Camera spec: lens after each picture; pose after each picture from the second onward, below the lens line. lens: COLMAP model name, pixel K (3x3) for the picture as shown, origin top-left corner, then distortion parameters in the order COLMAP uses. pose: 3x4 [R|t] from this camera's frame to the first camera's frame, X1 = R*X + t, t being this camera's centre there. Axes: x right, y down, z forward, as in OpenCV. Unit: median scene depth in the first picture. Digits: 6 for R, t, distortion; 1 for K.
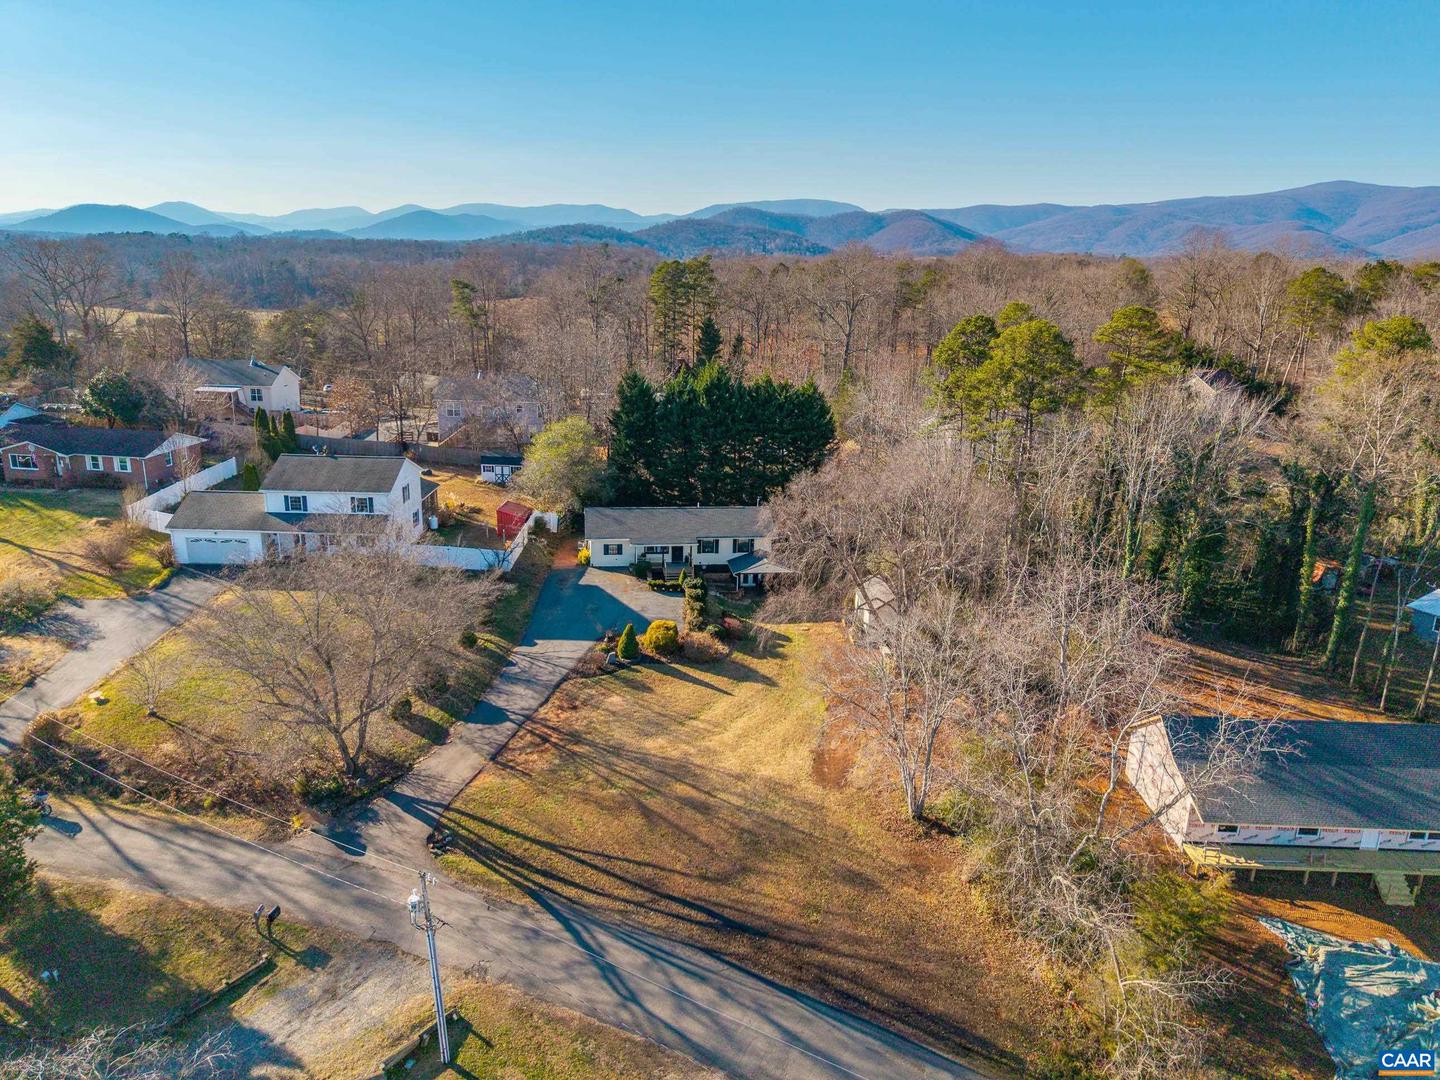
lens RADIAL K [[983.1, 0, 740.1], [0, 983.1, 538.7], [0, 0, 1]] dist [0.014446, -0.007529]
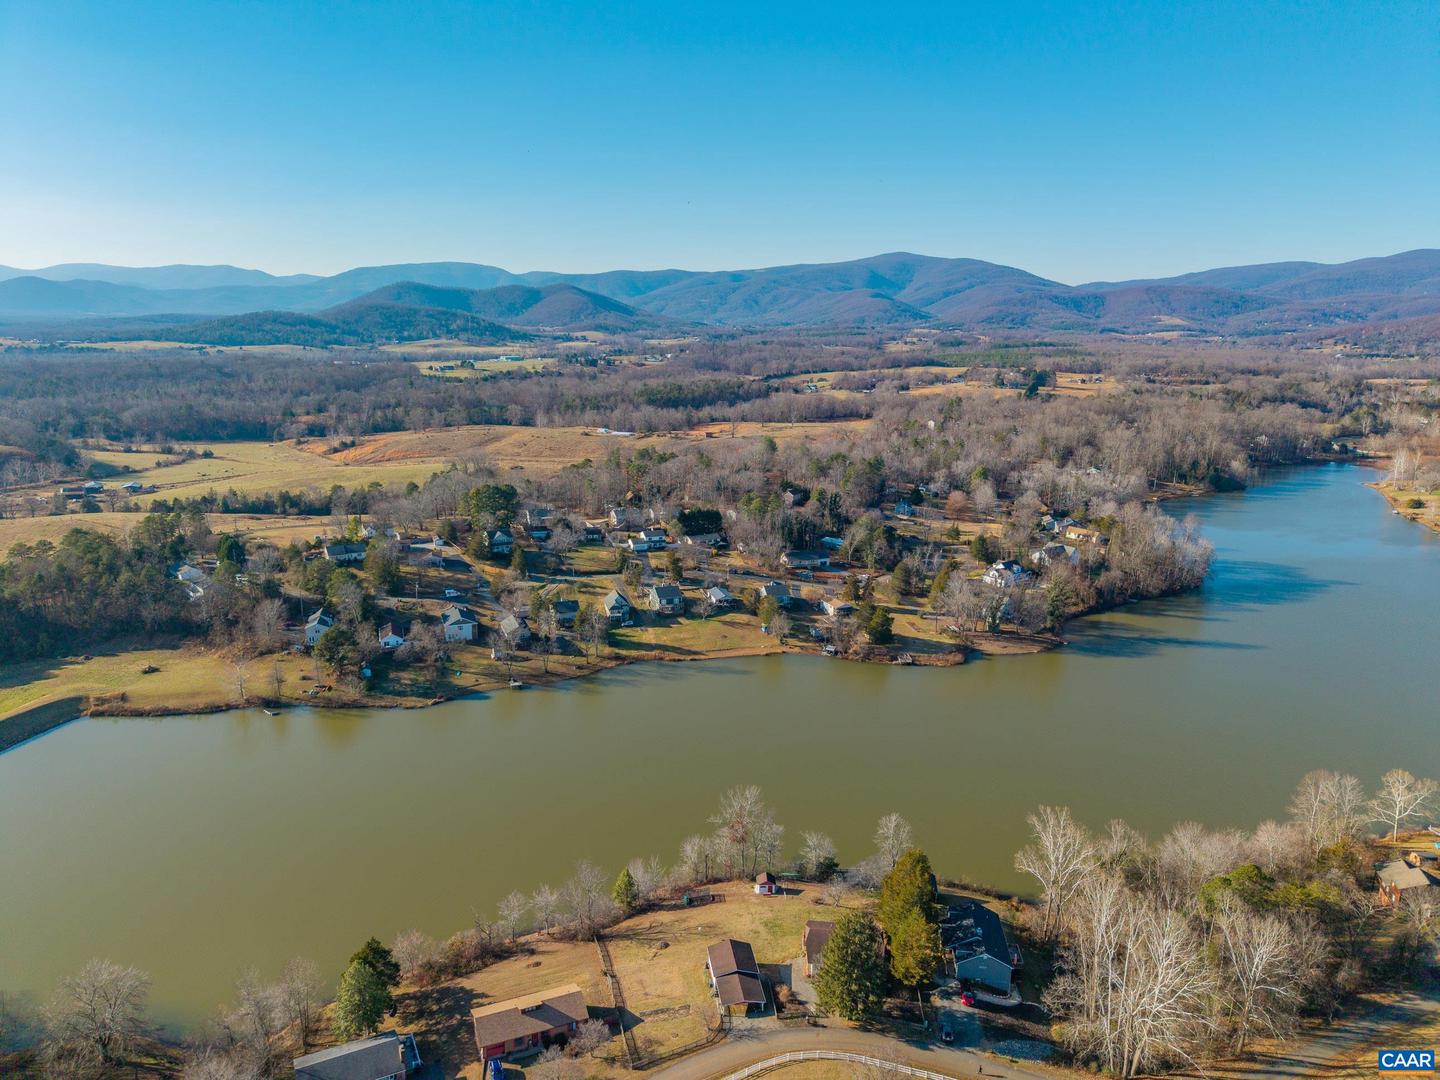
lens RADIAL K [[983.1, 0, 740.1], [0, 983.1, 538.7], [0, 0, 1]] dist [0.014446, -0.007529]
pose [[0.936479, -0.089803, 0.339033, -2.144188], [0.103927, 0.994303, -0.023699, 0.173379], [-0.334973, 0.057428, 0.940476, -5.255128]]
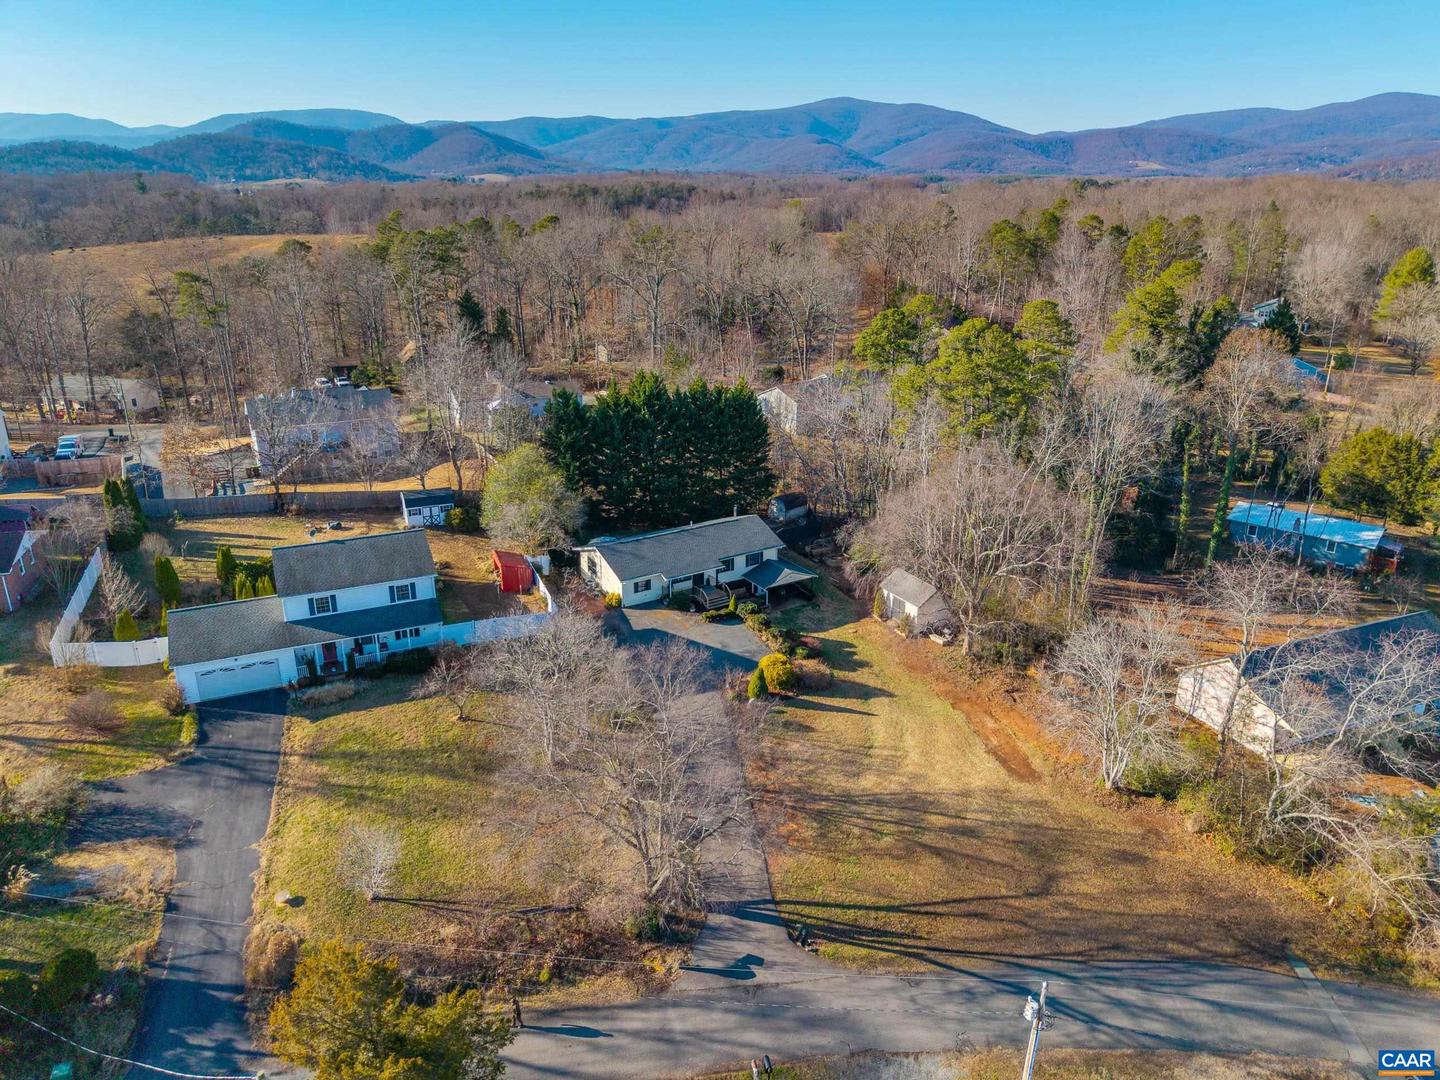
lens RADIAL K [[983.1, 0, 740.1], [0, 983.1, 538.7], [0, 0, 1]] dist [0.014446, -0.007529]
pose [[0.909147, -0.160539, 0.384289, -0.483074], [0.129695, 0.985972, 0.105065, -0.148482], [-0.395766, -0.045679, 0.917215, 0.082222]]
